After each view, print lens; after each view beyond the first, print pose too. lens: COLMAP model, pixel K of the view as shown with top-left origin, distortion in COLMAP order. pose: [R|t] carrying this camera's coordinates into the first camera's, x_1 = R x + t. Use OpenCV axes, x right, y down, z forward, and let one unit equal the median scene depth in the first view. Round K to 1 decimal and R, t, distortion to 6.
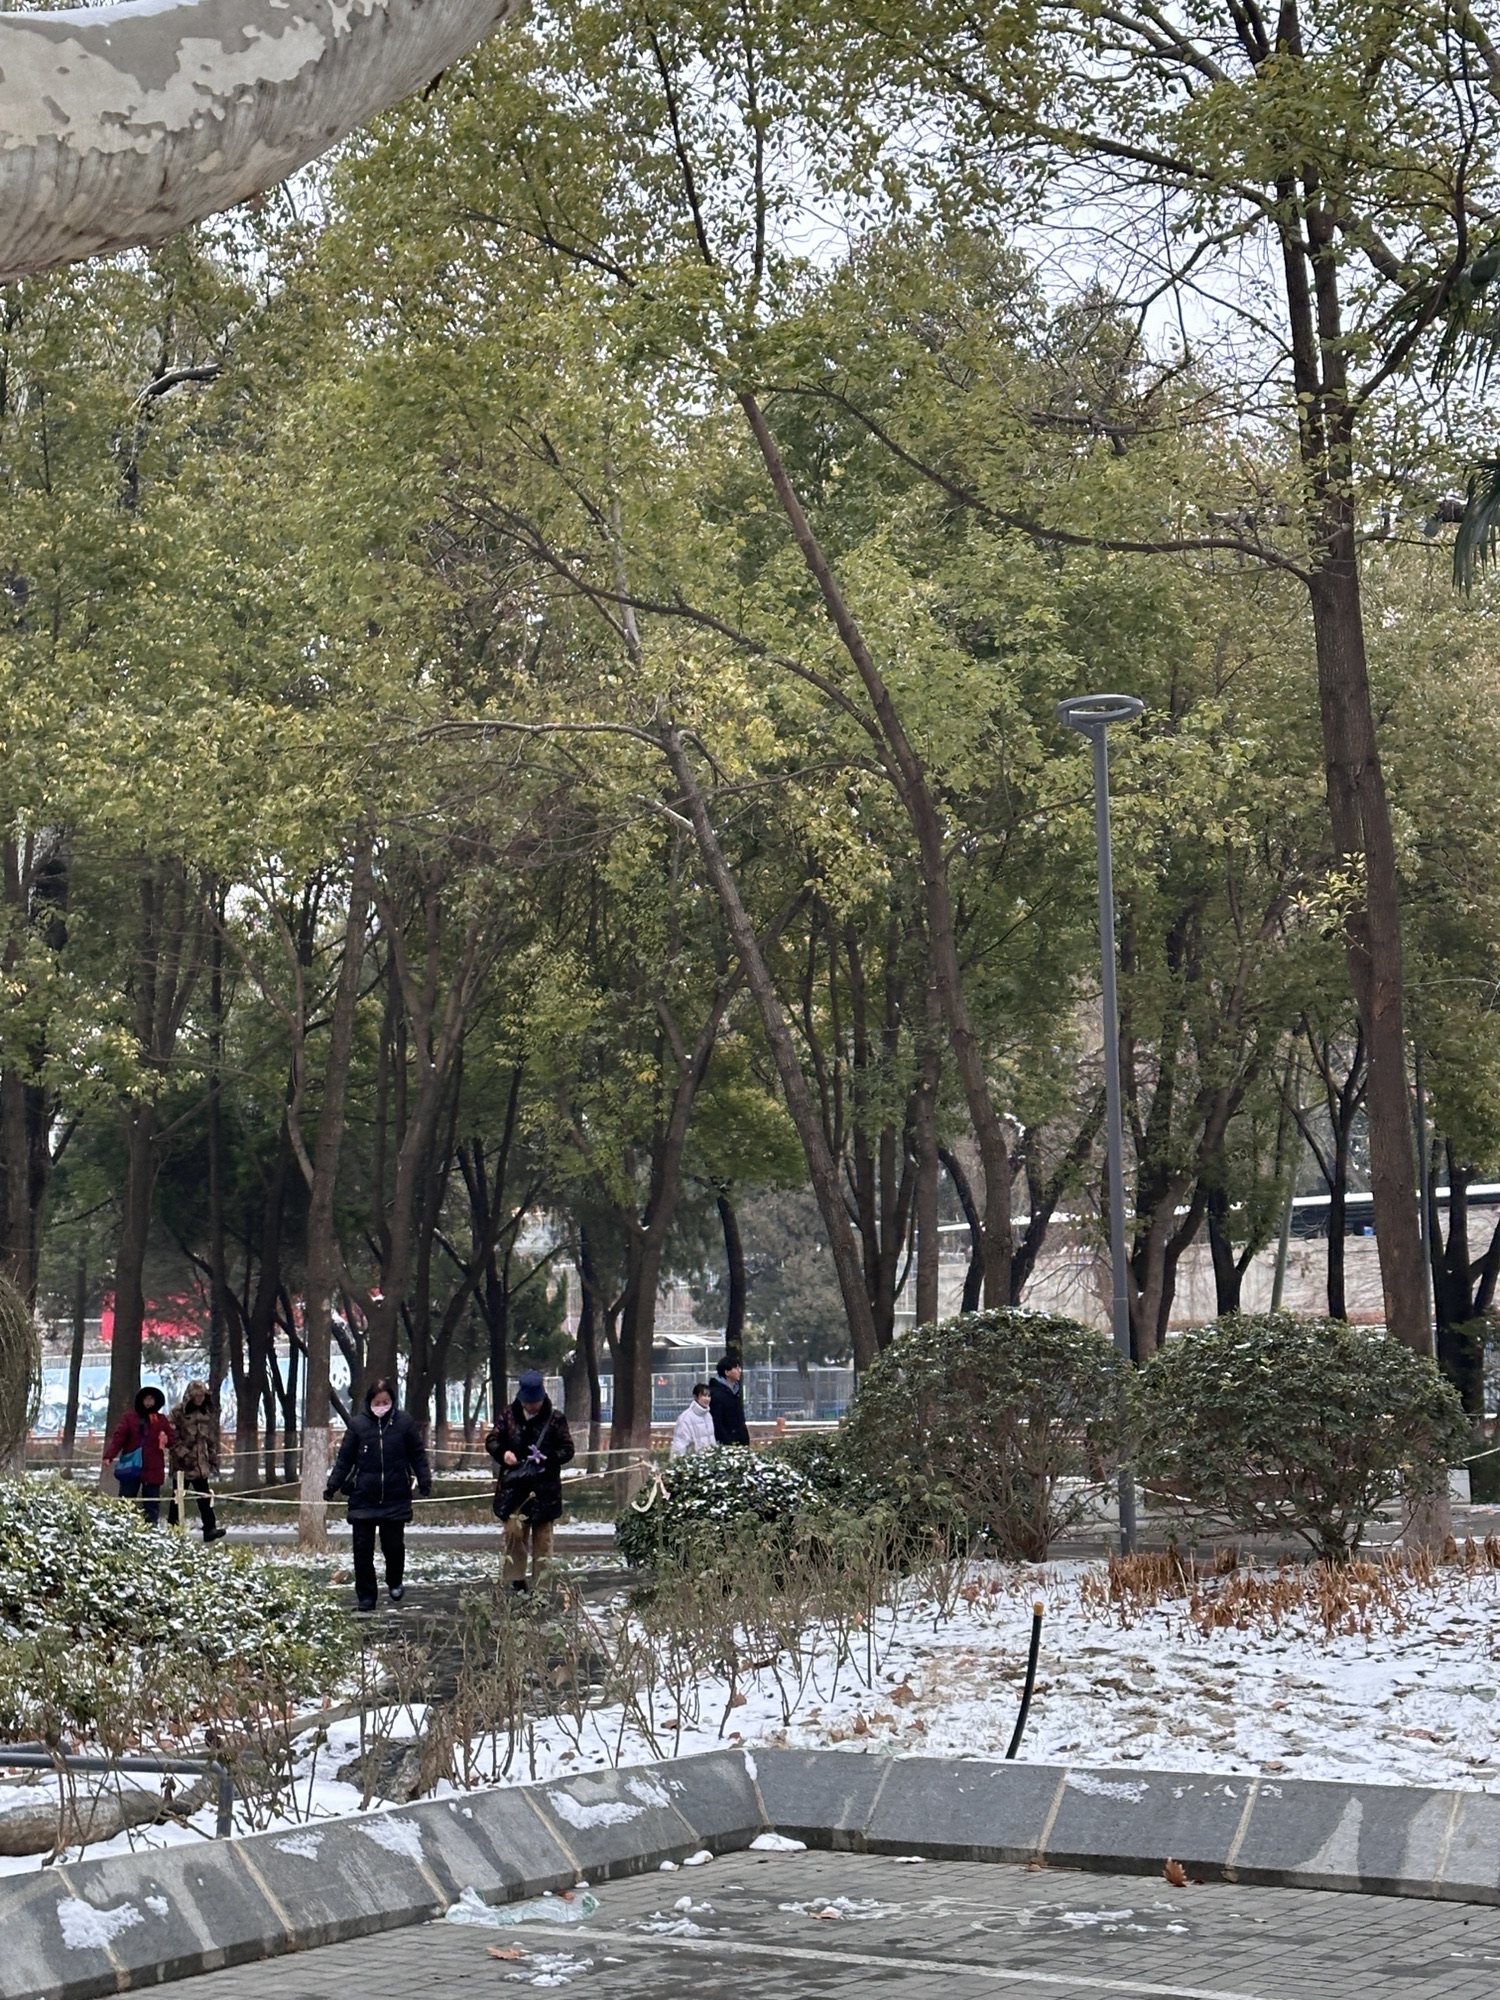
lens RADIAL K [[3357.9, 0, 752.3], [0, 3357.9, 875.9], [0, 0, 1]] dist [0.273312, -0.441857]
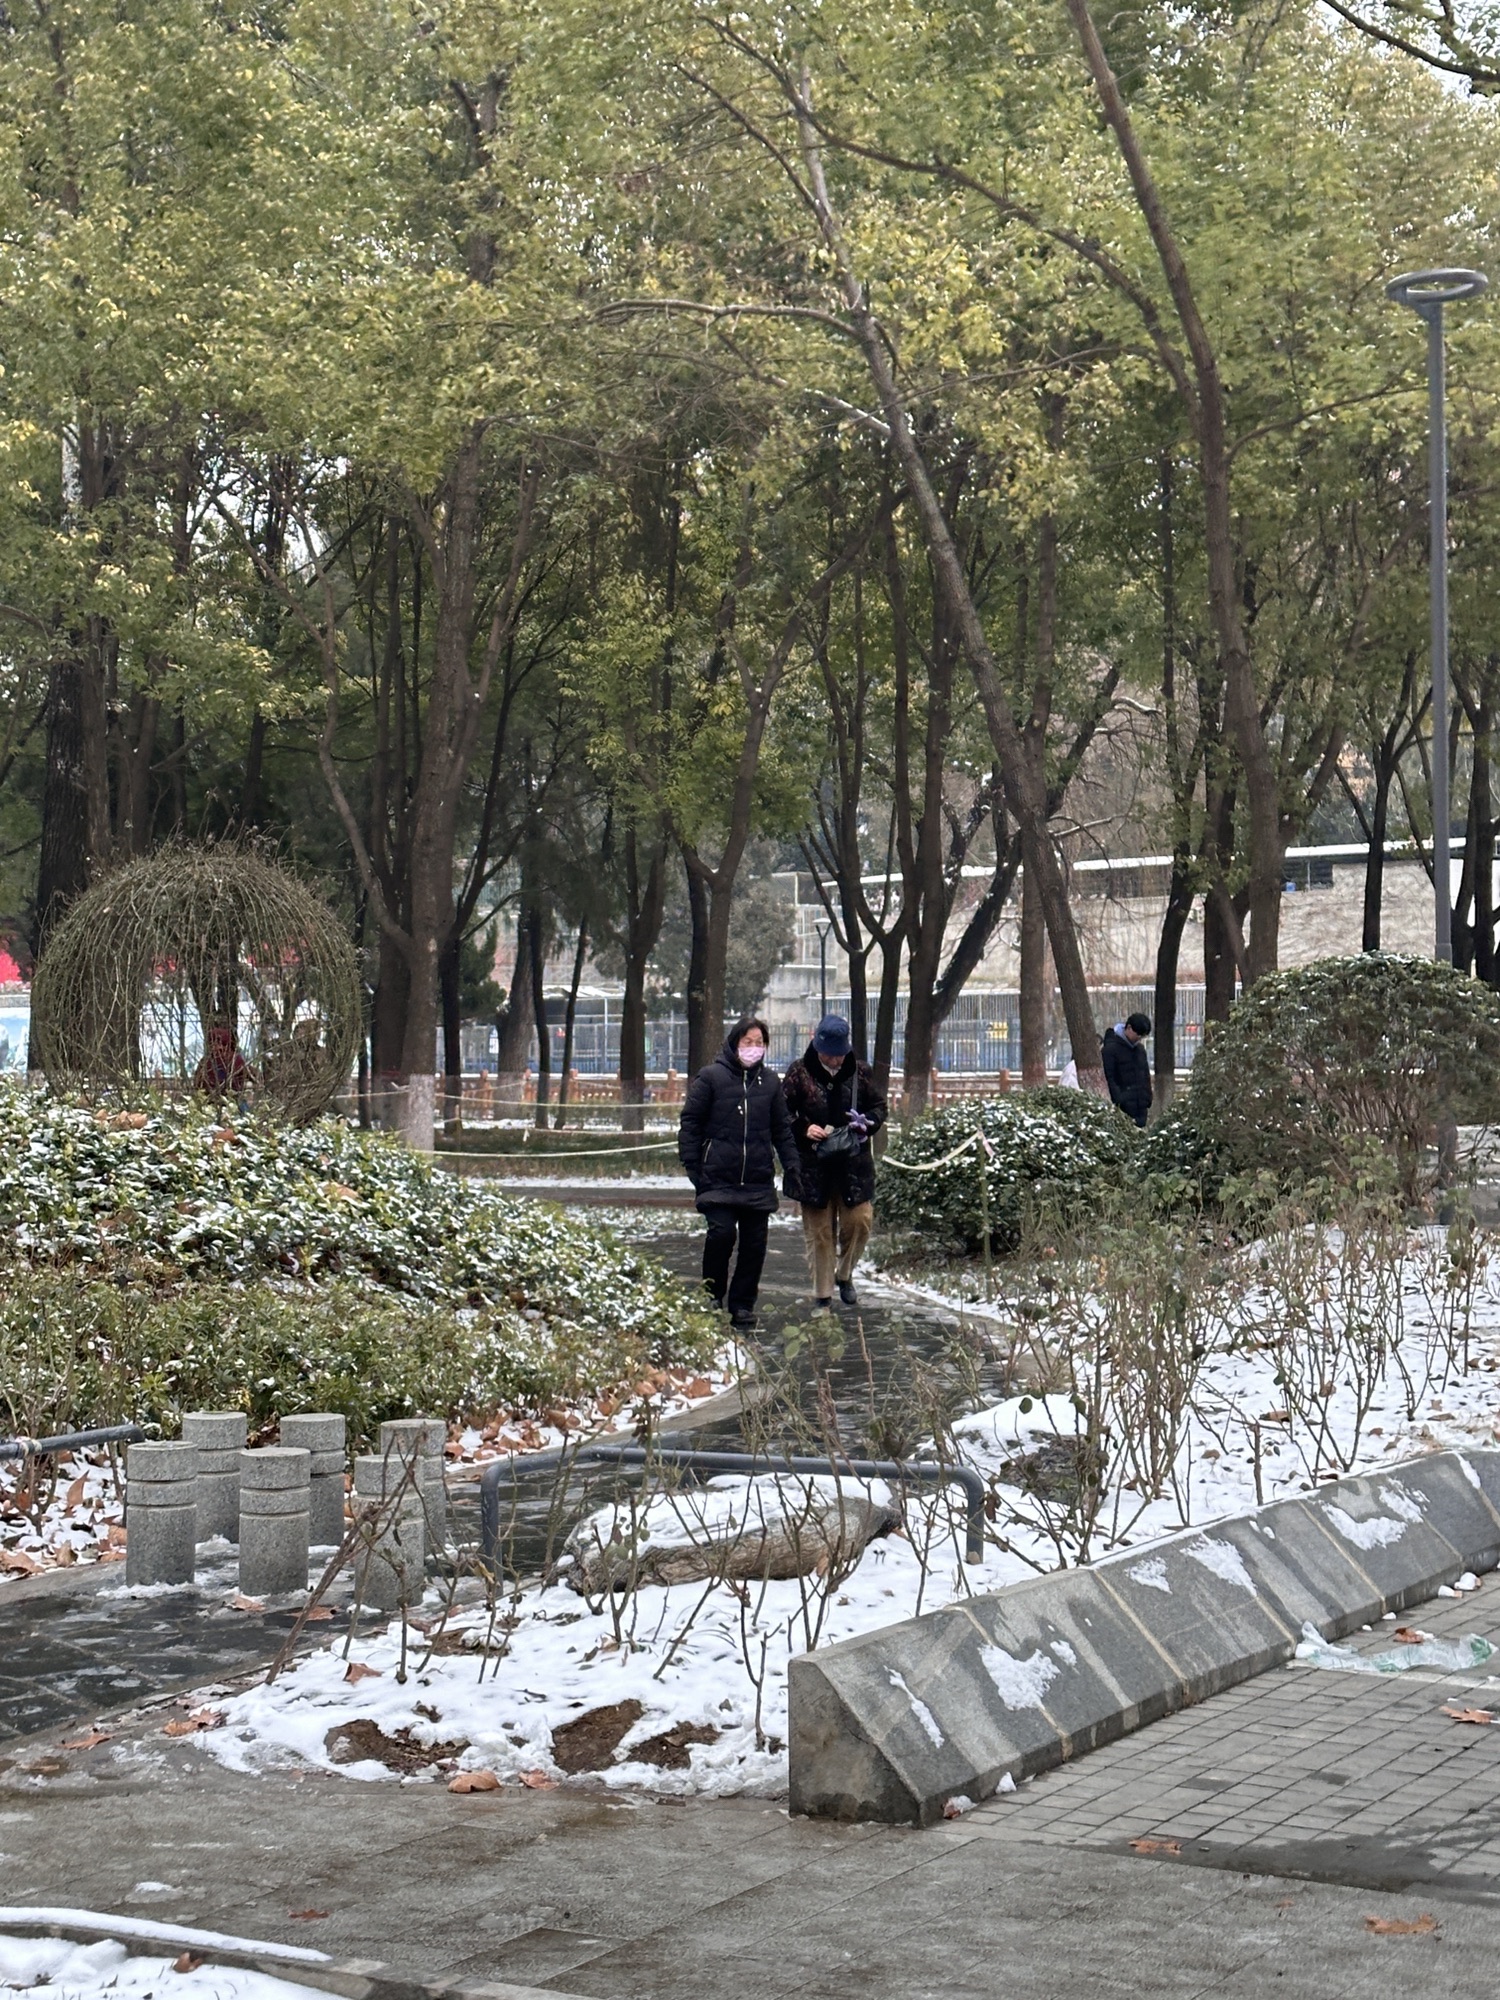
lens RADIAL K [[3357.9, 0, 752.3], [0, 3357.9, 875.9], [0, 0, 1]] dist [0.273312, -0.441857]
pose [[0.997043, 0.010808, 0.076086, -0.143609], [-0.018430, 0.994796, 0.100205, 0.018471], [-0.074607, -0.101311, 0.992053, 0.108869]]
